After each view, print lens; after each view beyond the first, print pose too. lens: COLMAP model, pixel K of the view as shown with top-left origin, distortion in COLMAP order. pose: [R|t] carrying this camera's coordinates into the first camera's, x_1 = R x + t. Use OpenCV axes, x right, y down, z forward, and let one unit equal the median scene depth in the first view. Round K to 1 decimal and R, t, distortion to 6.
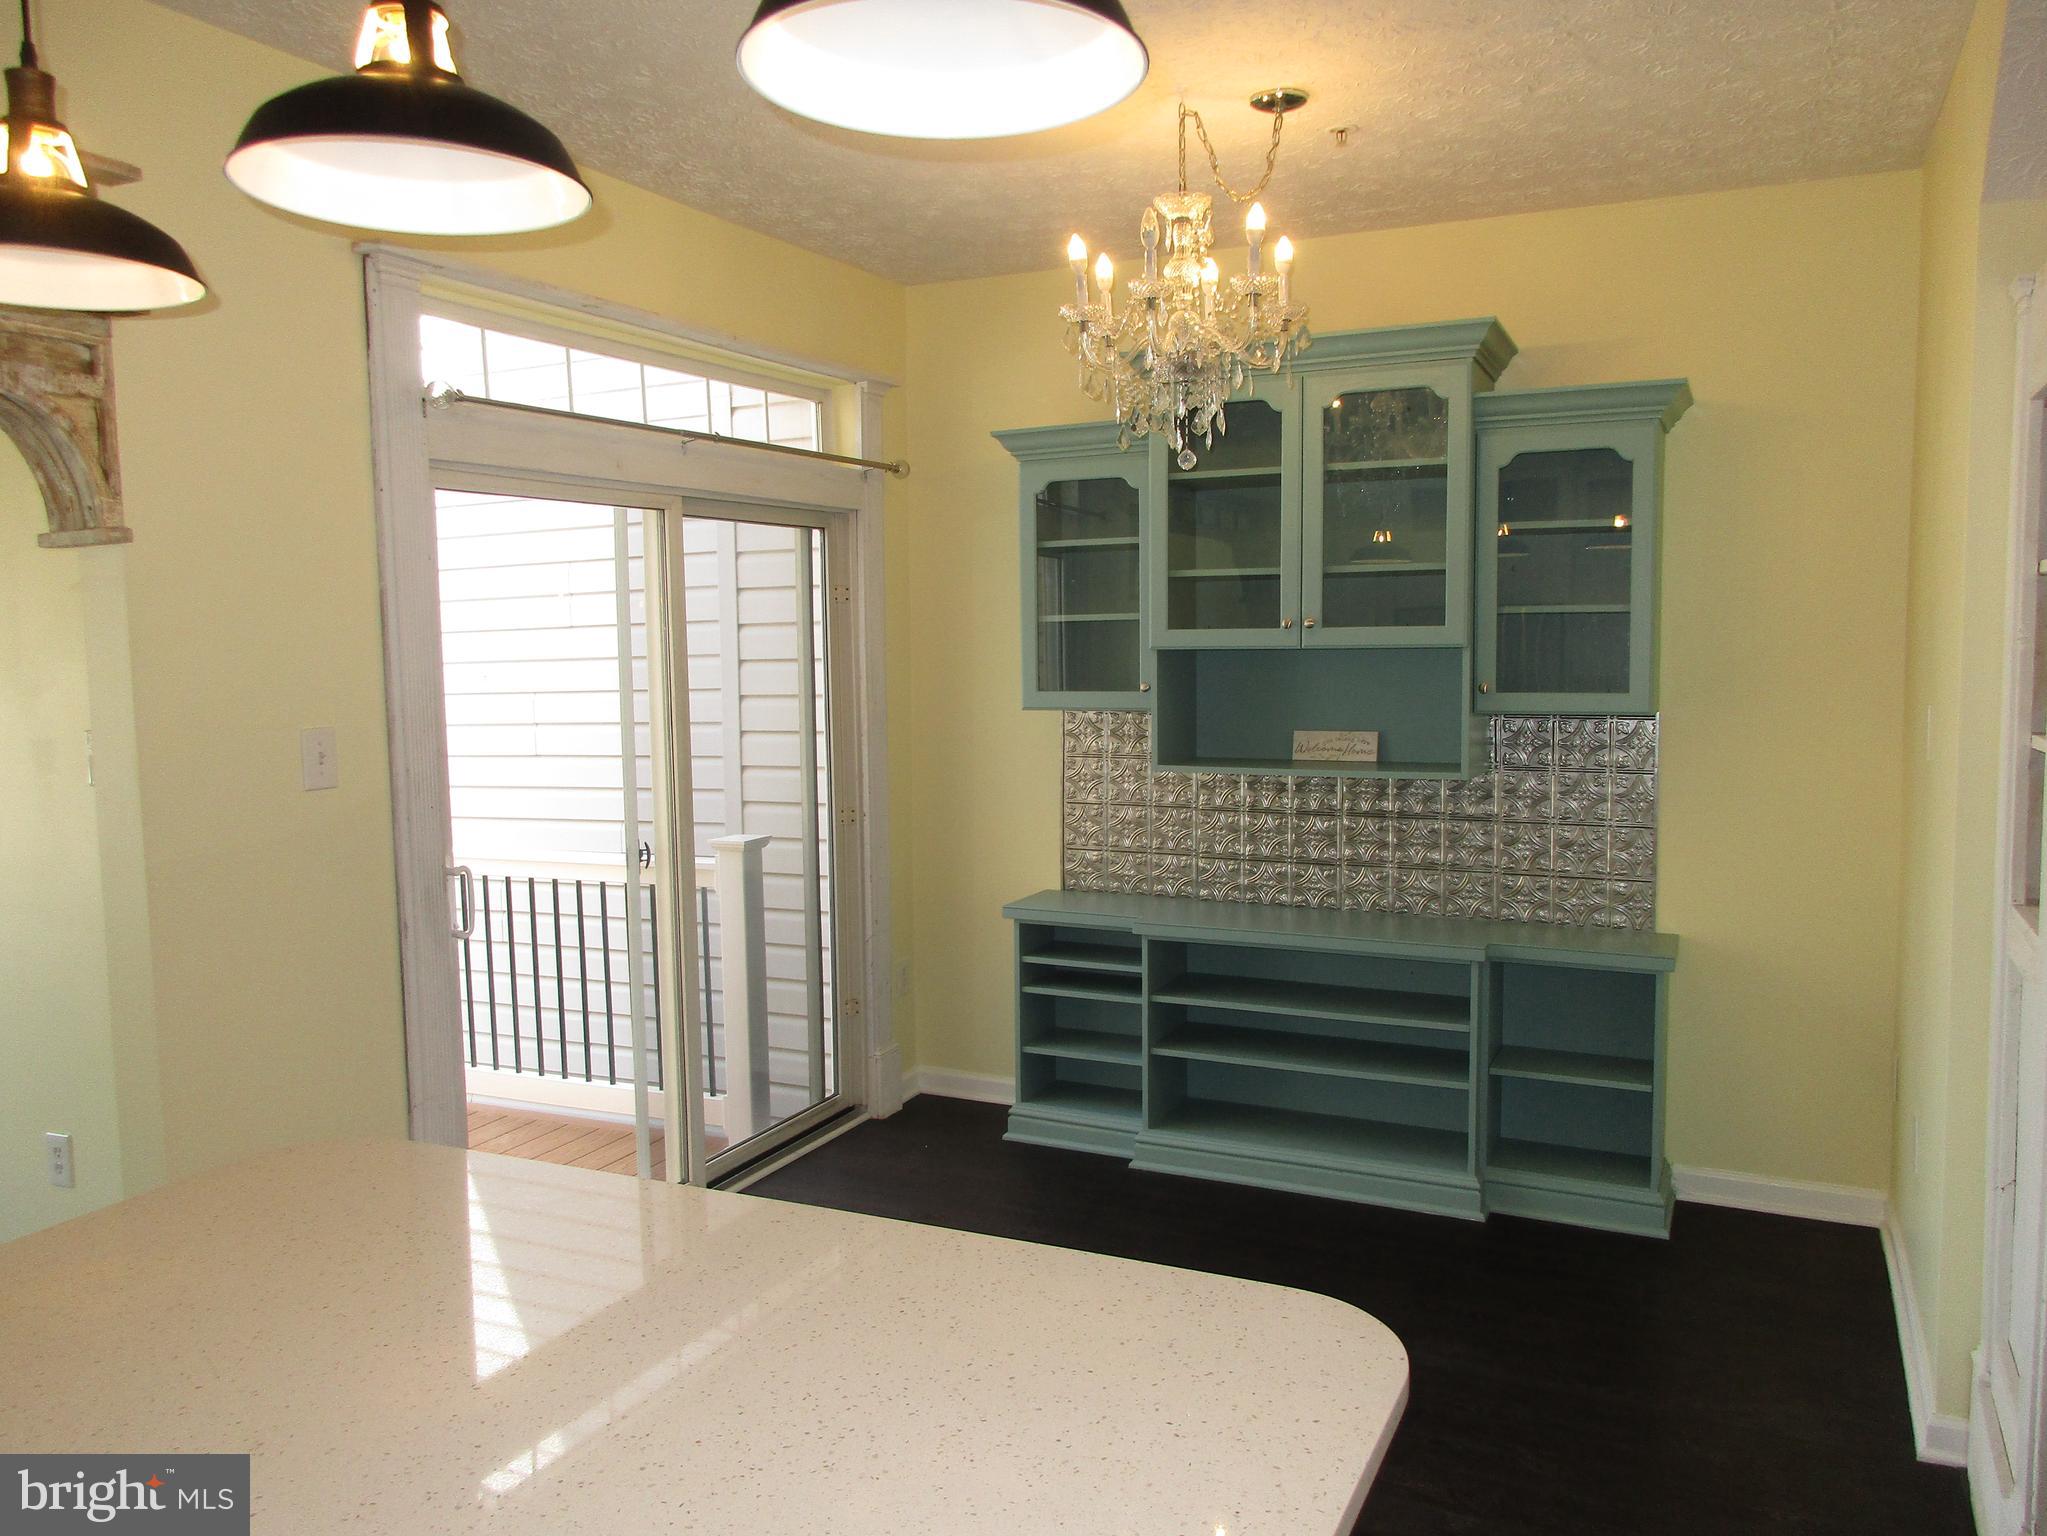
lens RADIAL K [[1542.5, 0, 1009.8], [0, 1542.5, 741.8], [0, 0, 1]] dist [0.011672, -0.009157]
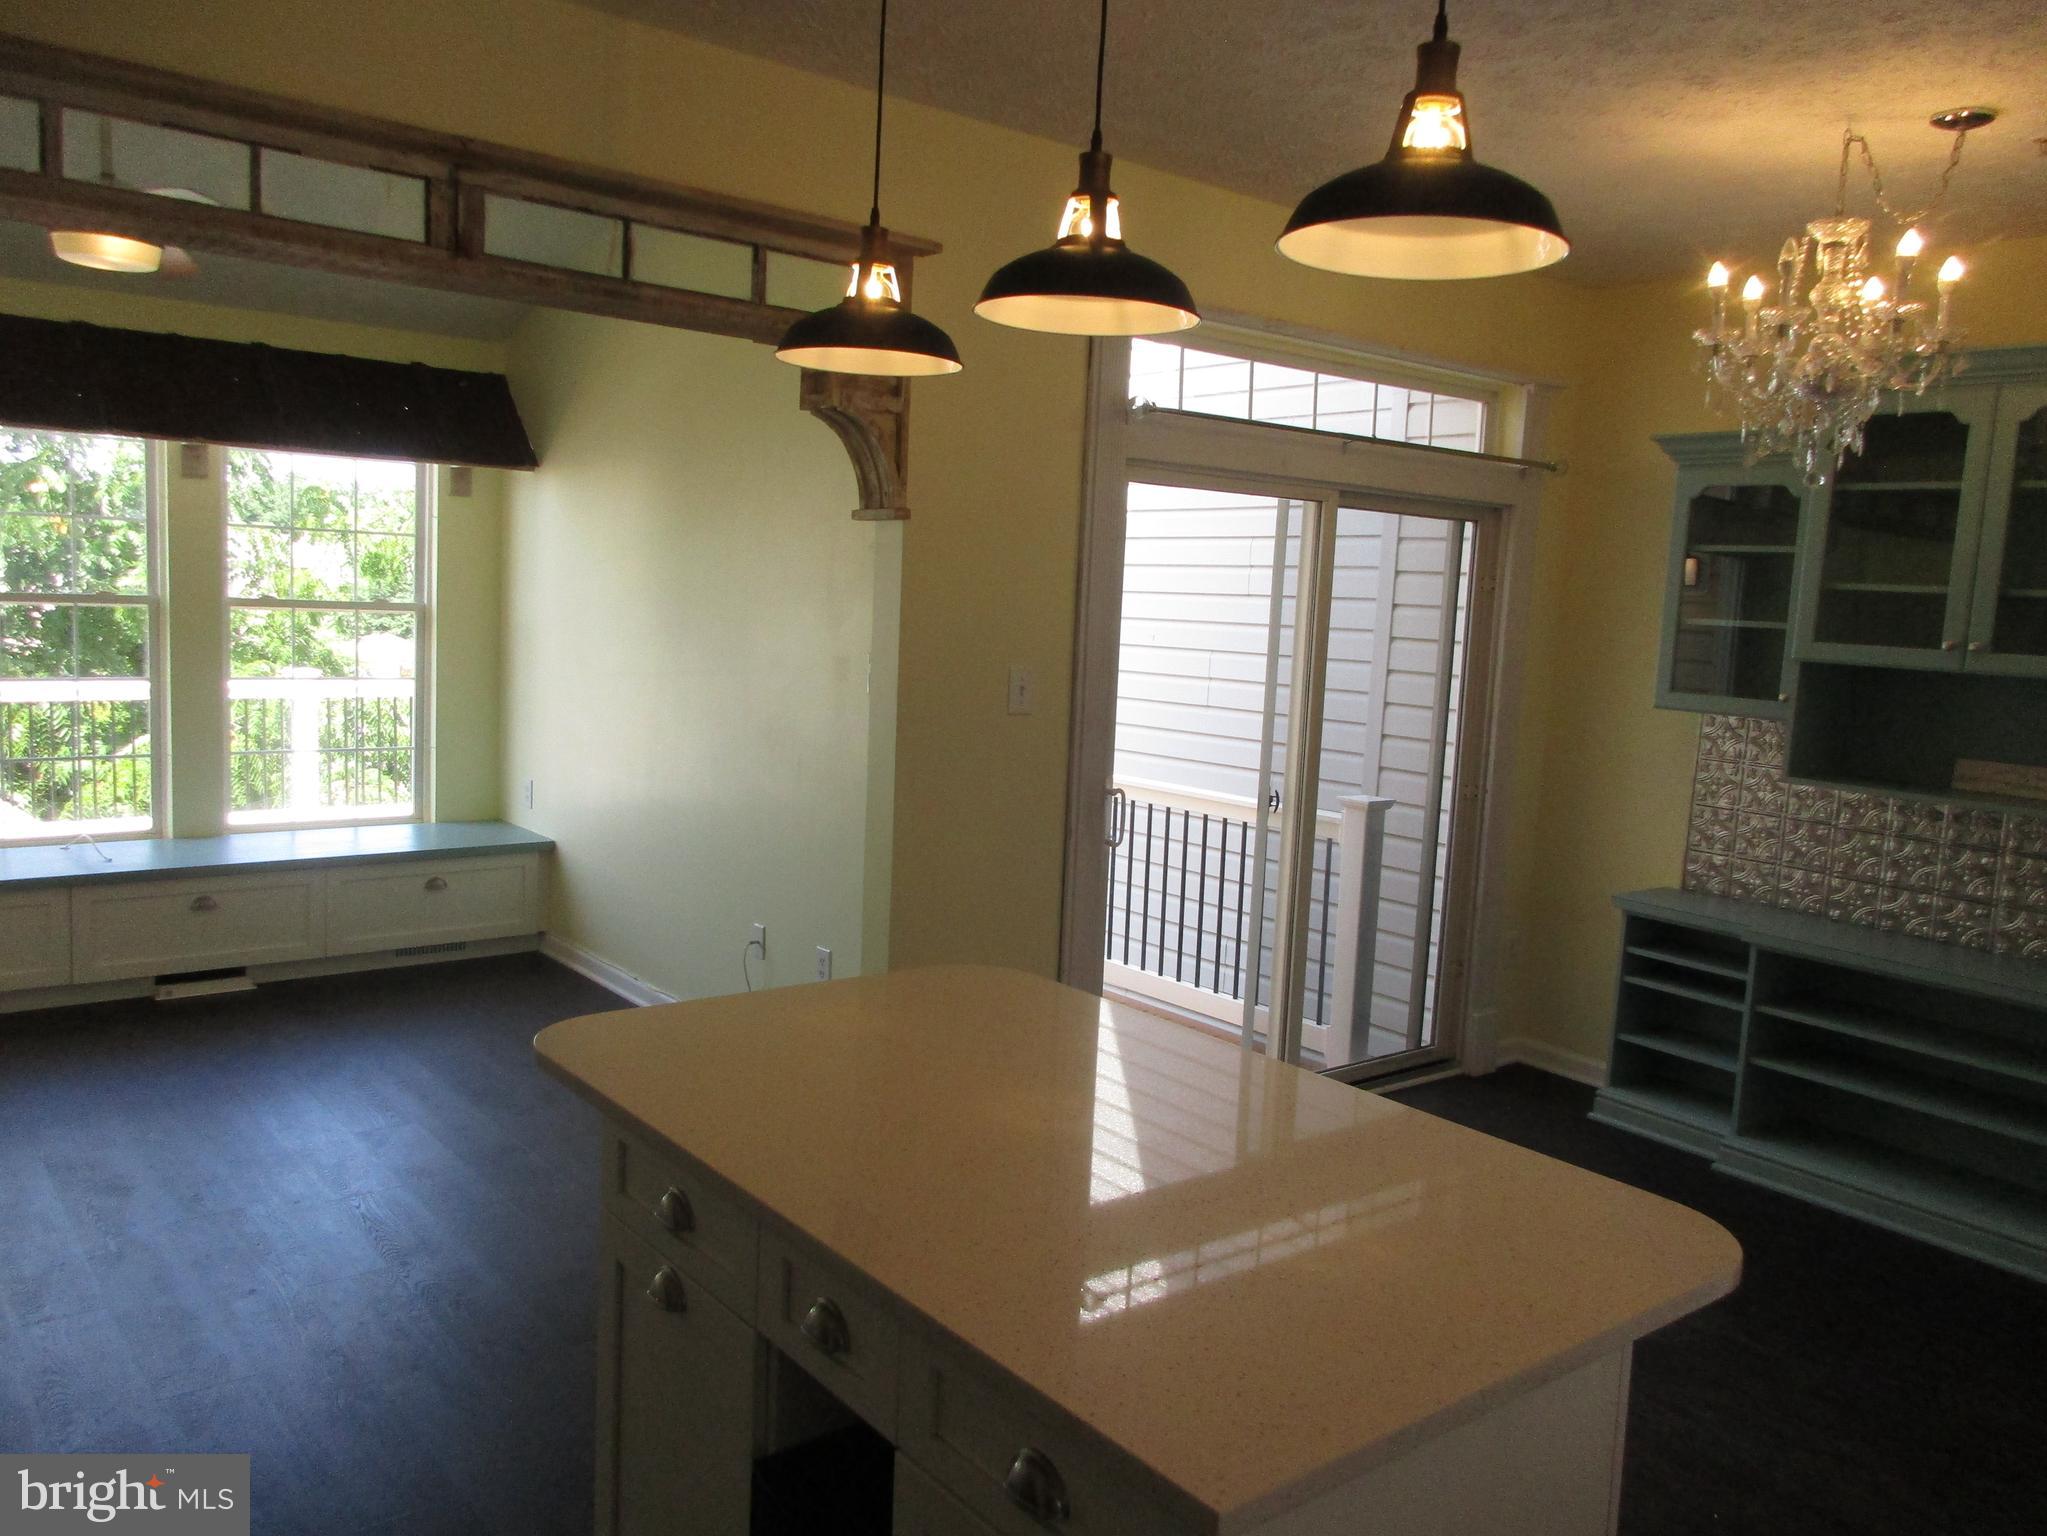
lens RADIAL K [[1542.5, 0, 1004.7], [0, 1542.5, 741.7], [0, 0, 1]] dist [0.011672, -0.009157]
pose [[0.895304, 0.107748, -0.432229, 0.071317], [-0.097936, 0.994176, 0.044972, -0.002550], [0.434557, 0.002067, 0.900642, -0.115774]]
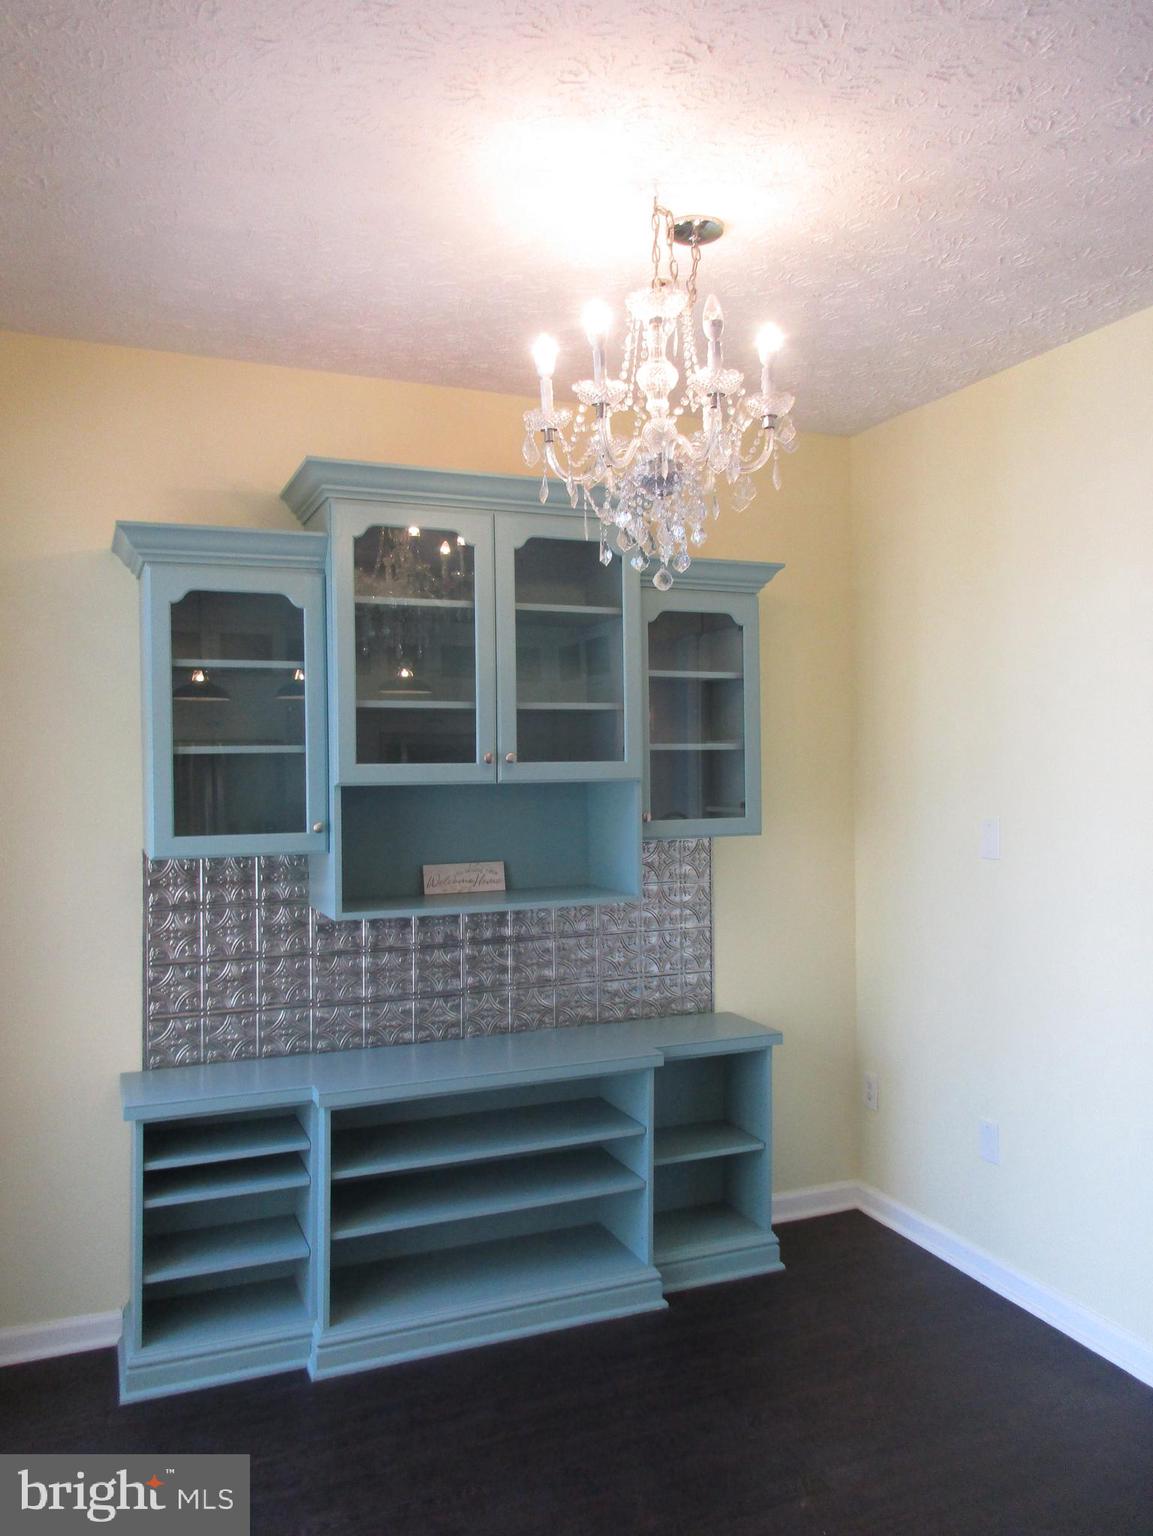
lens RADIAL K [[1157.5, 0, 577.9], [0, 1157.5, 770.9], [0, 0, 1]] dist [0.011672, -0.009157]
pose [[0.669403, -0.006183, 0.742873, -0.311900], [0.052919, 0.997822, -0.039381, -0.034377], [-0.741012, 0.065674, 0.668273, 0.431140]]
